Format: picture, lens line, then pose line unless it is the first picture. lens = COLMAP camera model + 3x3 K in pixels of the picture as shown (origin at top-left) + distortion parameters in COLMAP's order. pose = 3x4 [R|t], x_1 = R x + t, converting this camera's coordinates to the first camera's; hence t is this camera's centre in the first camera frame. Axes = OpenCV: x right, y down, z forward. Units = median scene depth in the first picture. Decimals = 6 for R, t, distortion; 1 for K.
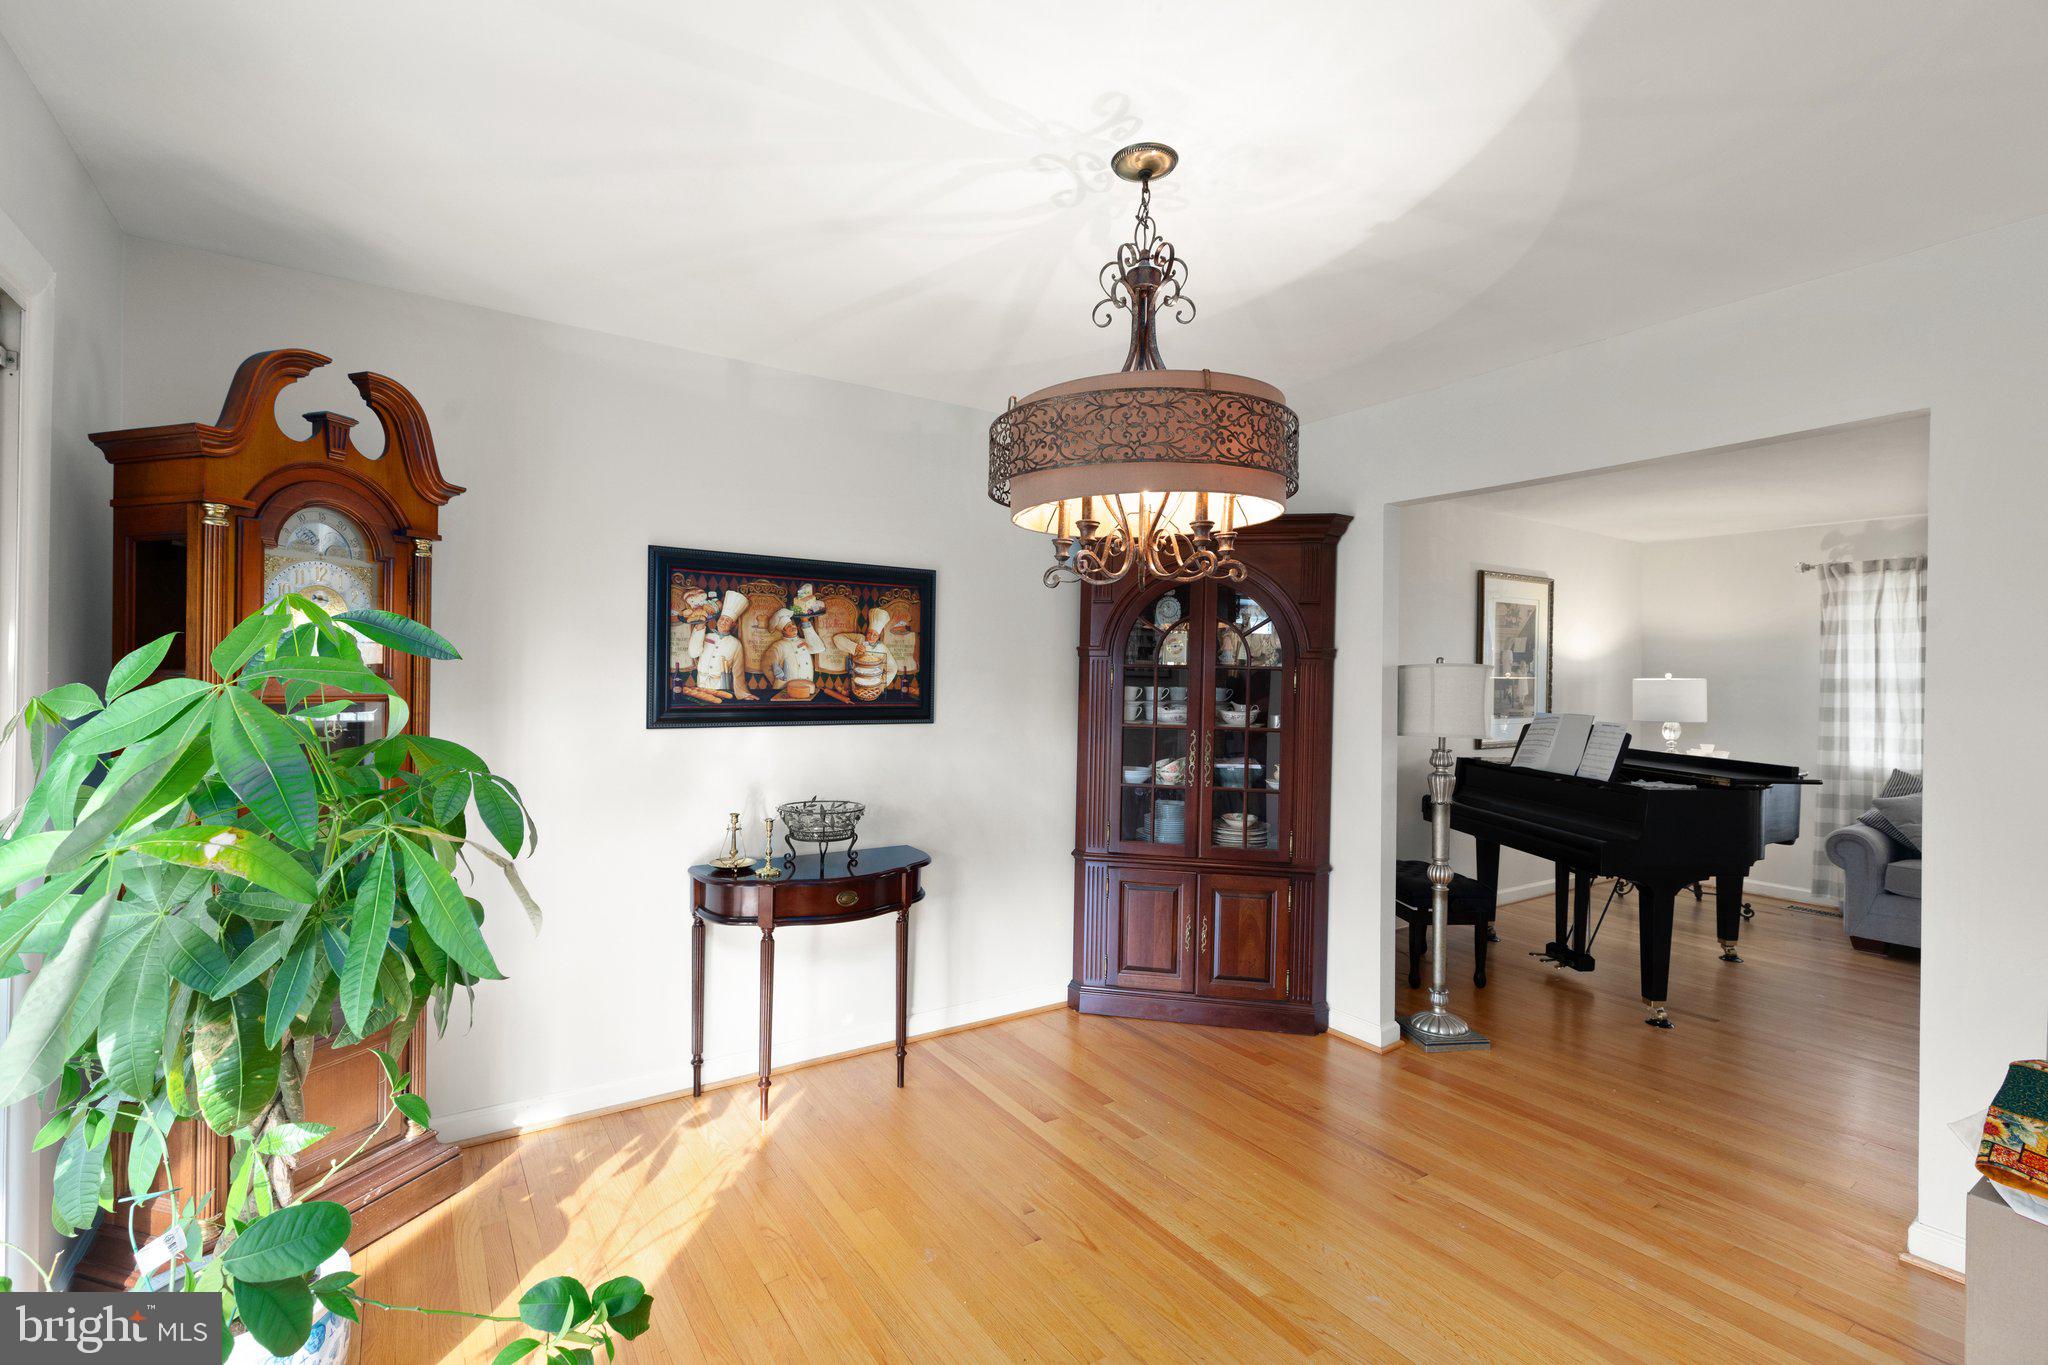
lens RADIAL K [[937.3, 0, 1011.4], [0, 937.3, 688.1], [0, 0, 1]] dist [0.001903, 0.001814]
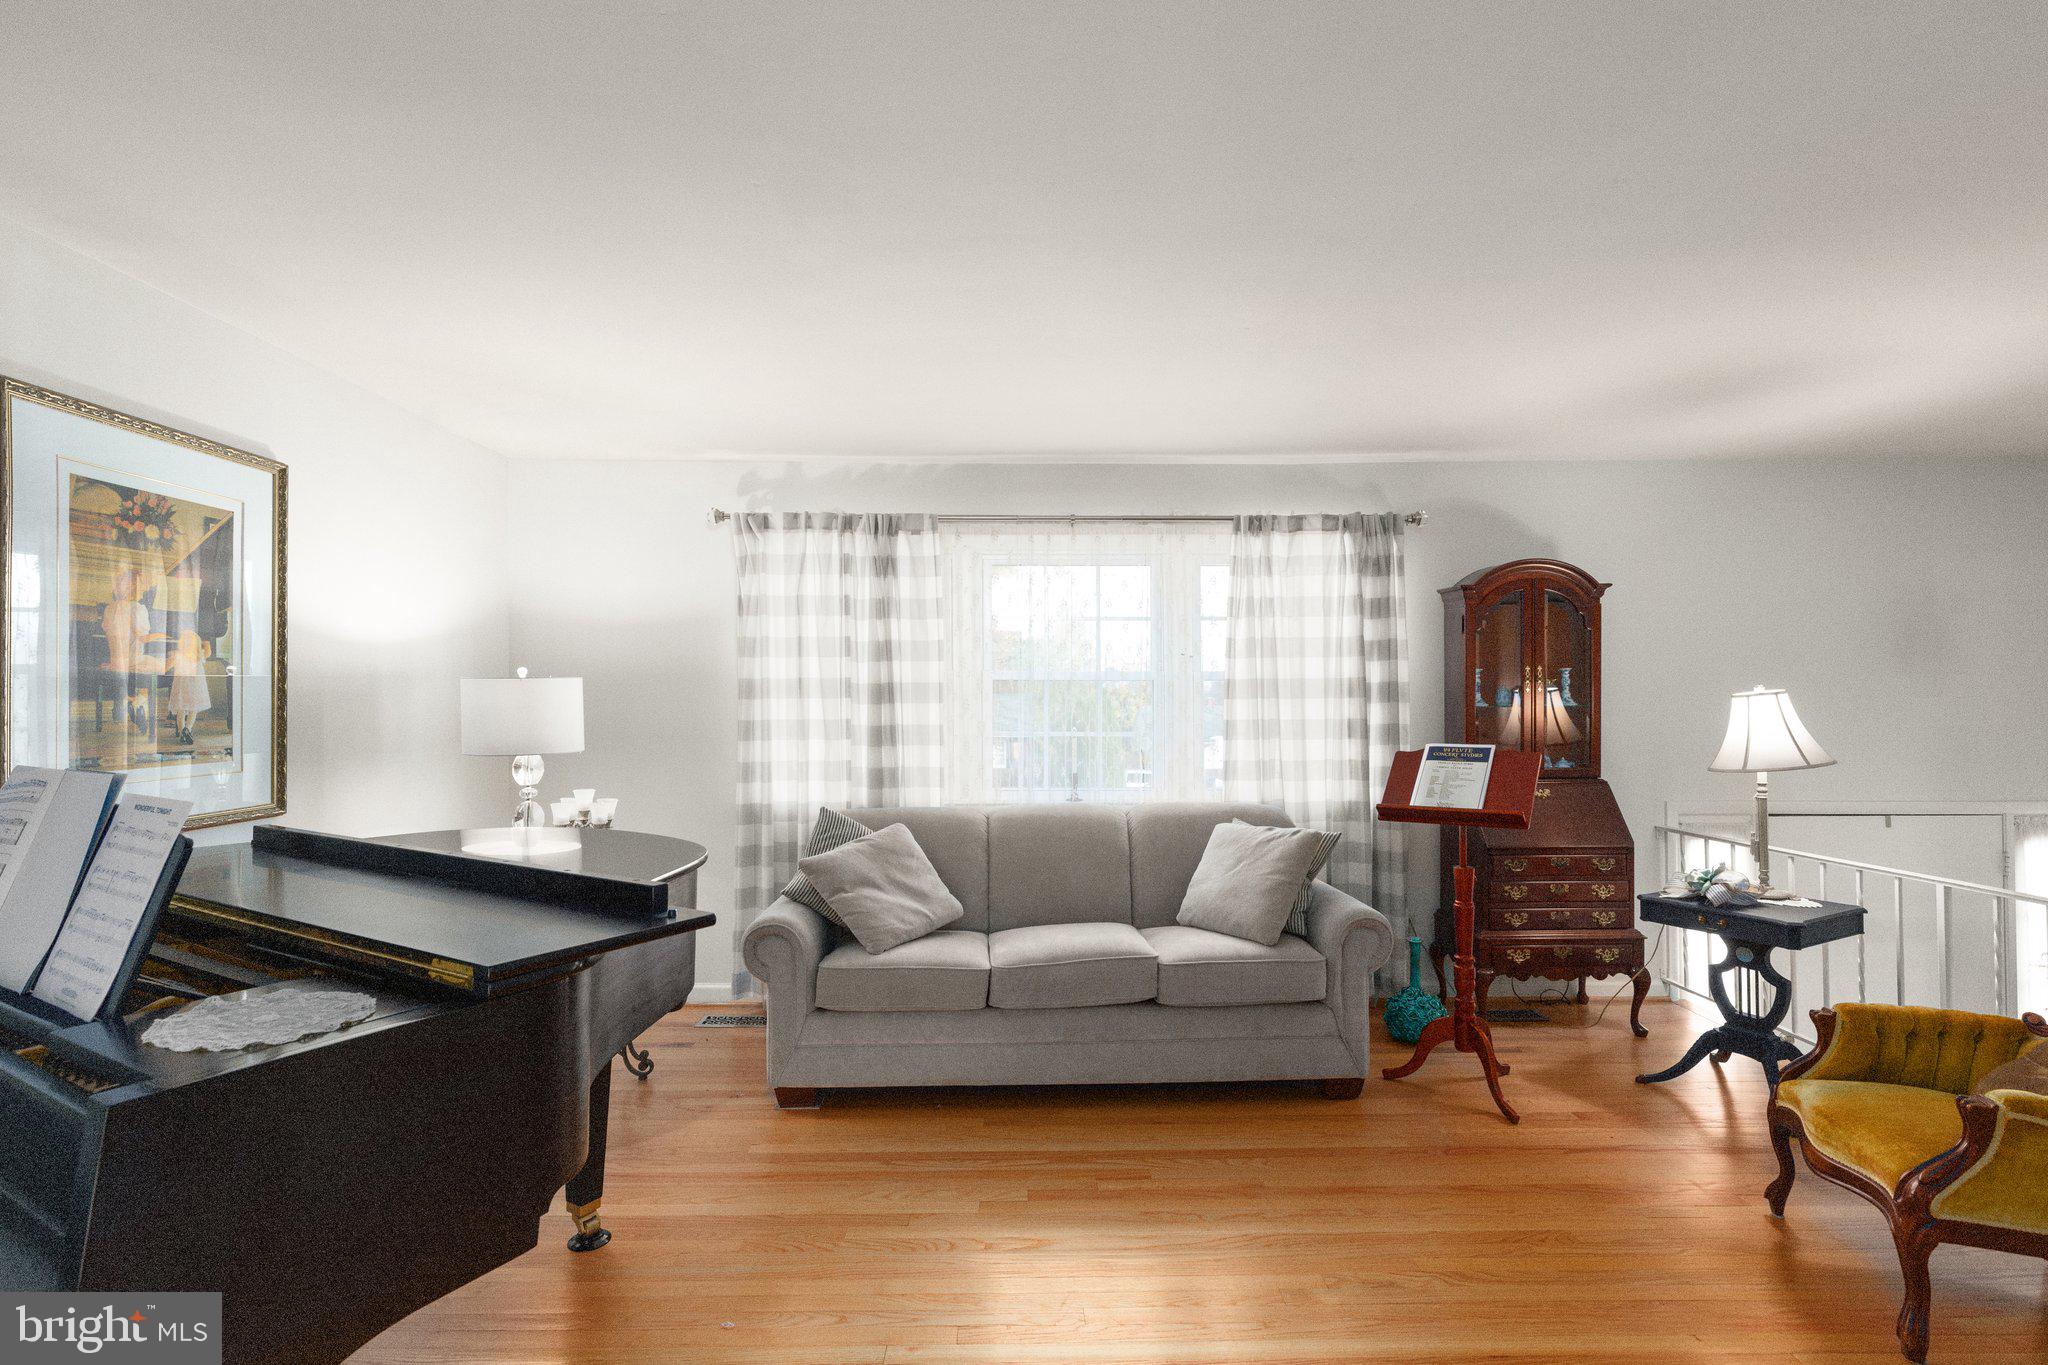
lens RADIAL K [[937.3, 0, 1014.1], [0, 937.3, 691.8], [0, 0, 1]] dist [0.001903, 0.001814]
pose [[0.558057, -0.002853, 0.829798, 0.414231], [0.012706, 0.999906, -0.005108, 0.005570], [-0.829705, 0.013394, 0.558041, 0.460918]]
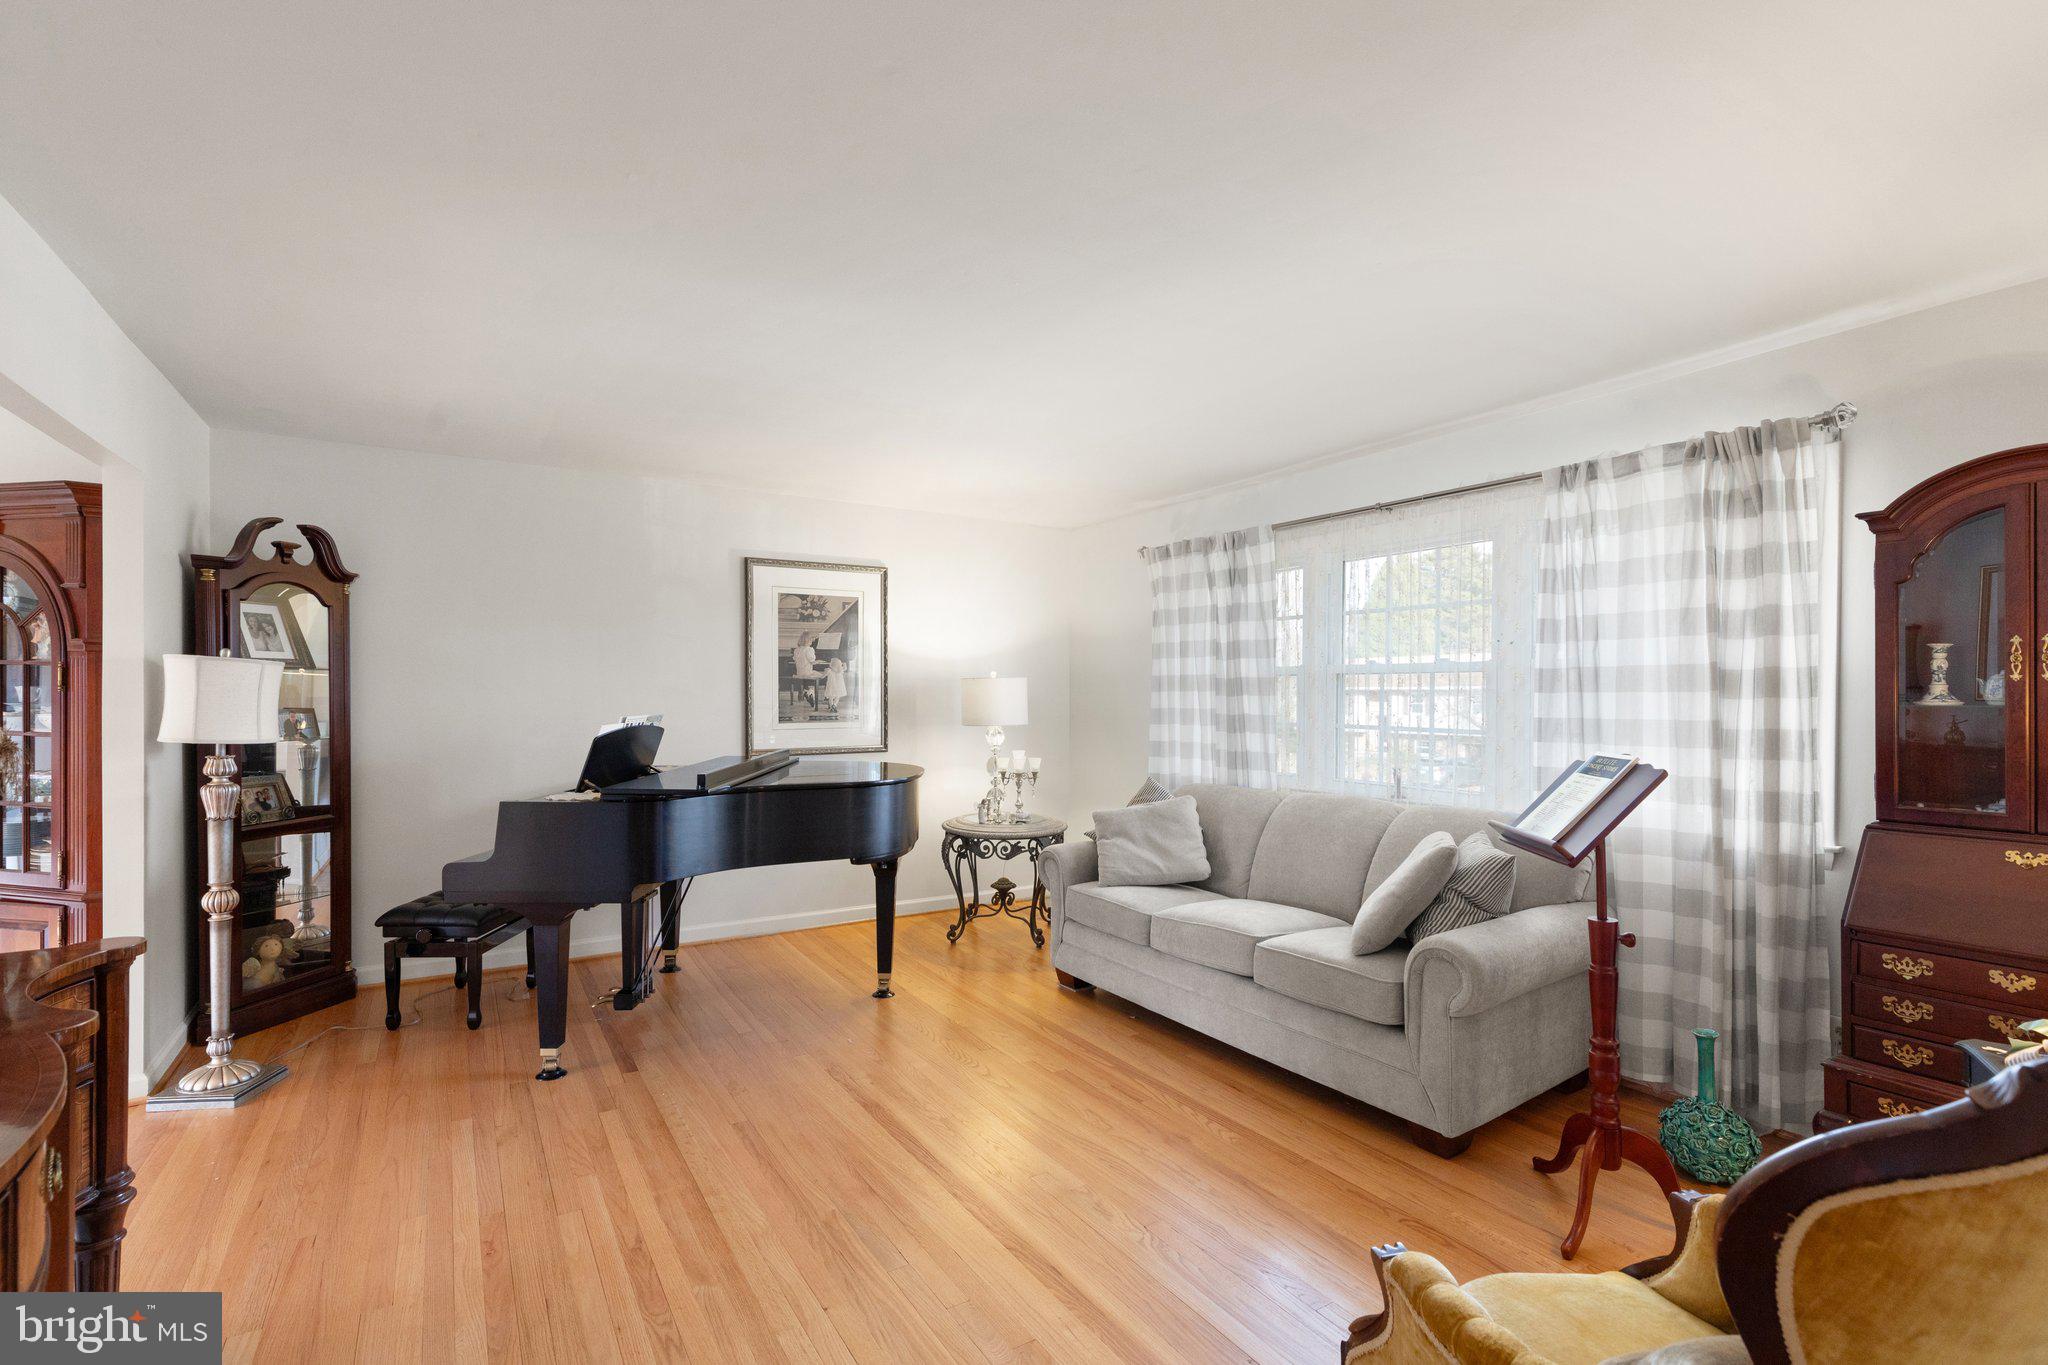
lens RADIAL K [[937.3, 0, 1032.4], [0, 937.3, 691.9], [0, 0, 1]] dist [0.001903, 0.001814]
pose [[0.998941, -0.007353, -0.045420, 0.807232], [0.007004, 0.999945, -0.007837, 0.011543], [0.045475, 0.007510, 0.998937, 0.113148]]
